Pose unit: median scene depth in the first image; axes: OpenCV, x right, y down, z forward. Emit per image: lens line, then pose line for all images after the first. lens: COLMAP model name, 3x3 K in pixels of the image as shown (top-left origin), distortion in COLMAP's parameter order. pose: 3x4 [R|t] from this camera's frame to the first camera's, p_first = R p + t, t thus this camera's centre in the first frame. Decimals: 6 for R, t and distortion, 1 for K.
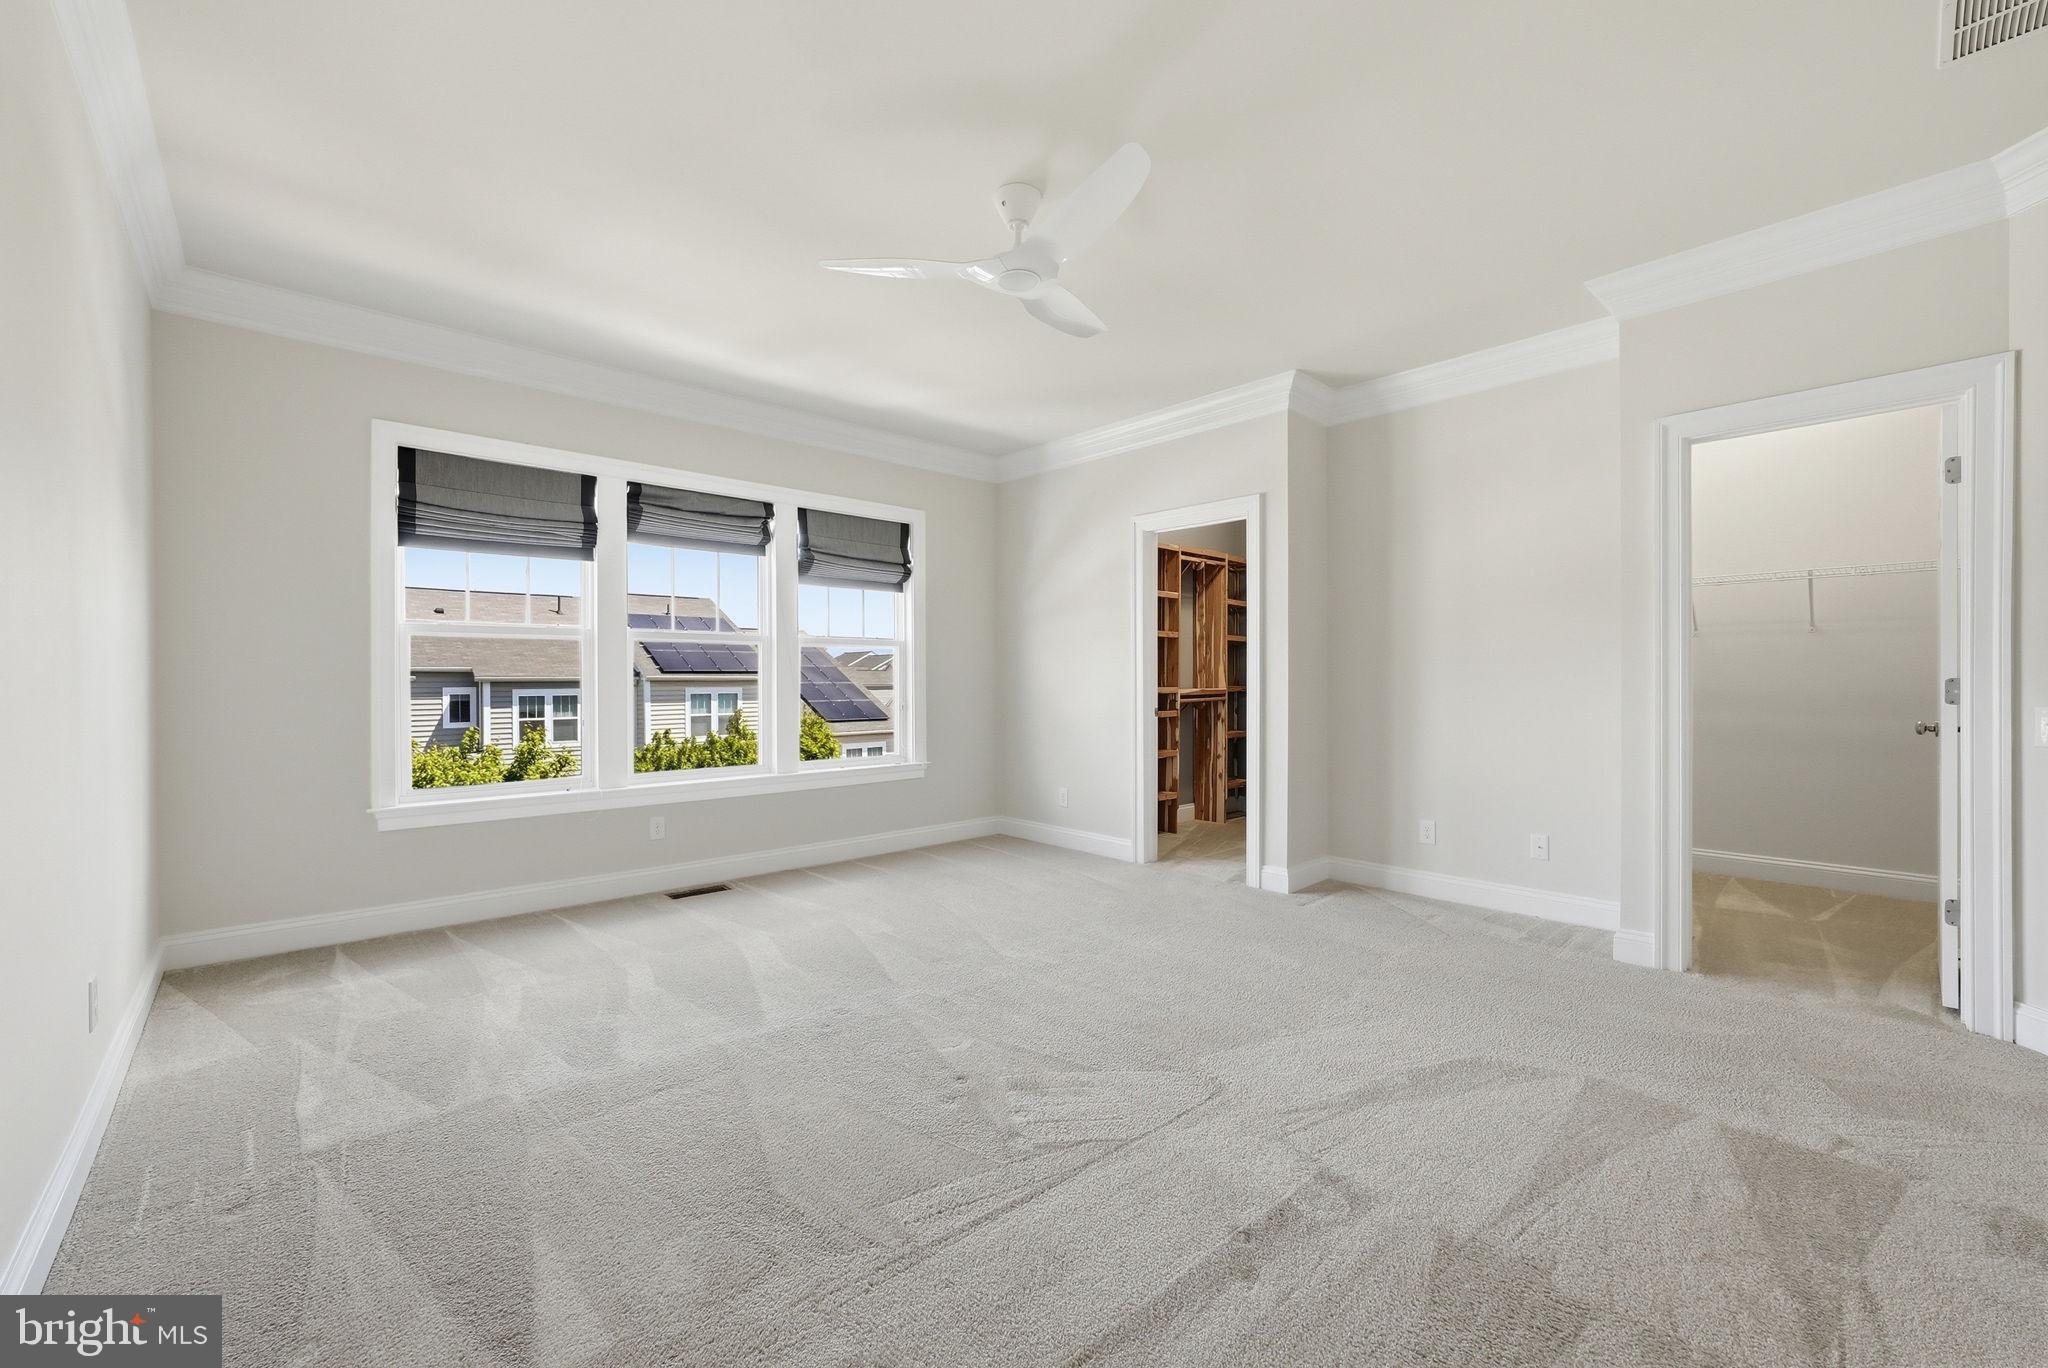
lens RADIAL K [[864.2, 0, 1033.6], [0, 864.2, 685.1], [0, 0, 1]] dist [-0.003863, -0.000406]
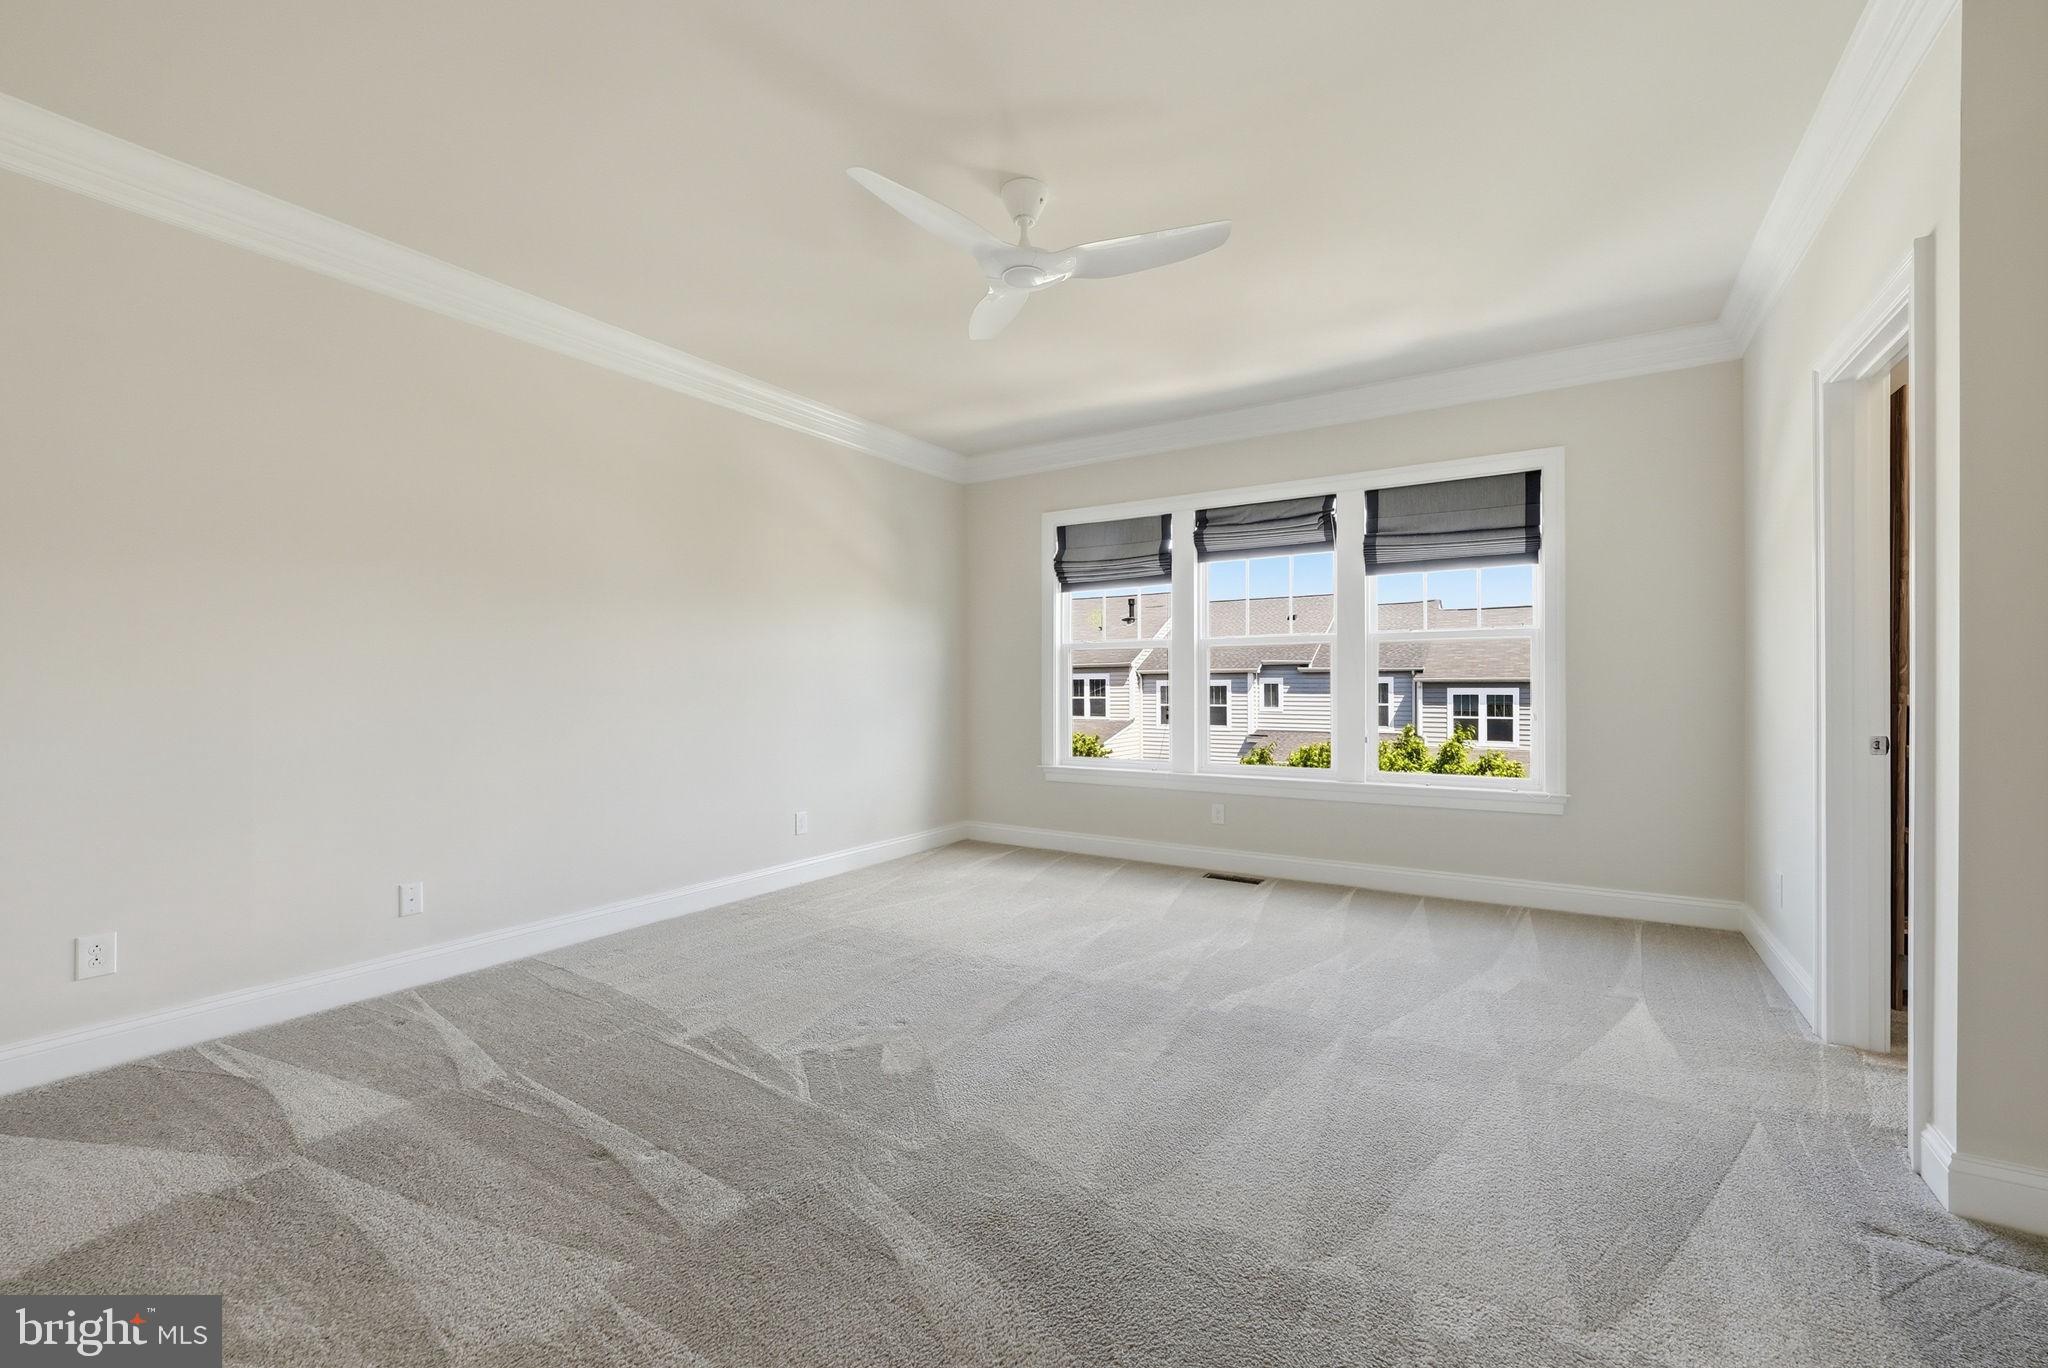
lens RADIAL K [[811.6, 0, 1034.1], [0, 811.6, 679.8], [0, 0, 1]] dist [-0.009910, -0.000336]
pose [[0.250789, -0.003862, -0.968034, 0.415170], [-0.001698, 0.999989, -0.004429, -0.002106], [0.968040, 0.002754, 0.250780, 0.401156]]
